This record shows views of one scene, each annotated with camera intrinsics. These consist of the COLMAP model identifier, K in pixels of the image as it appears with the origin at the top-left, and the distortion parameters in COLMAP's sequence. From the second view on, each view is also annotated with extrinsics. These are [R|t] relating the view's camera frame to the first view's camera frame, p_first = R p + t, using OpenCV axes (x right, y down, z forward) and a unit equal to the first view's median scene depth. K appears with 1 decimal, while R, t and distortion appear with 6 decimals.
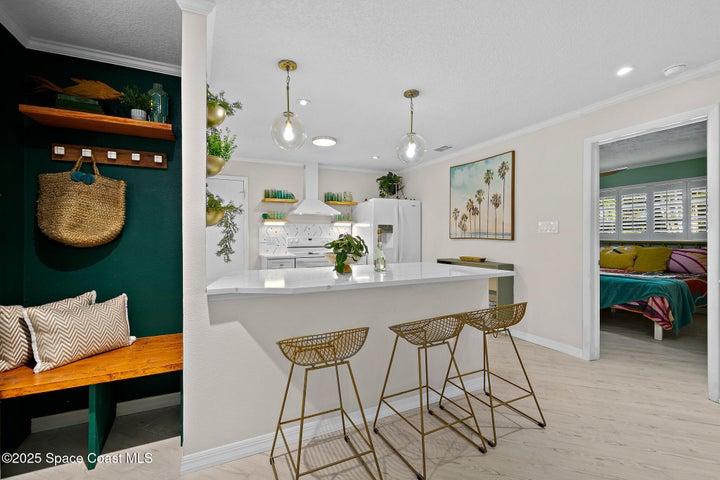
lens RADIAL K [[308.8, 0, 359.4], [0, 308.8, 239.3], [0, 0, 1]] dist [0.000032, 0.000153]
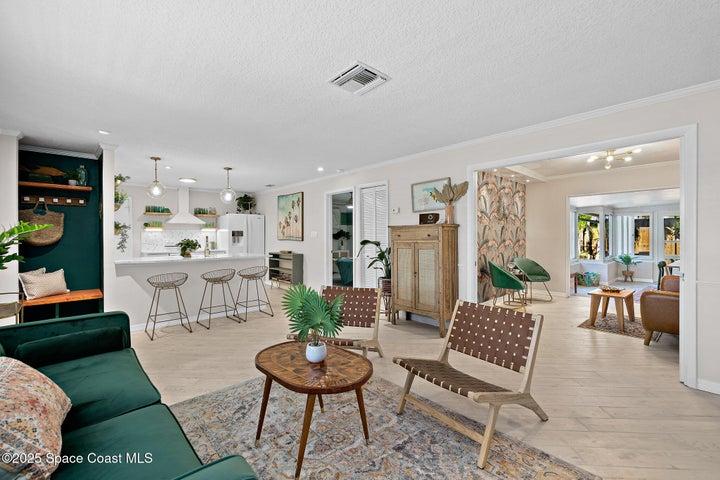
lens RADIAL K [[308.8, 0, 359.4], [0, 308.8, 239.5], [0, 0, 1]] dist [0.000032, 0.000153]
pose [[0.956401, -0.003794, 0.292031, 0.451929], [0.003658, 0.999993, 0.001012, -0.008859], [-0.292033, 0.000101, 0.956408, -1.337593]]
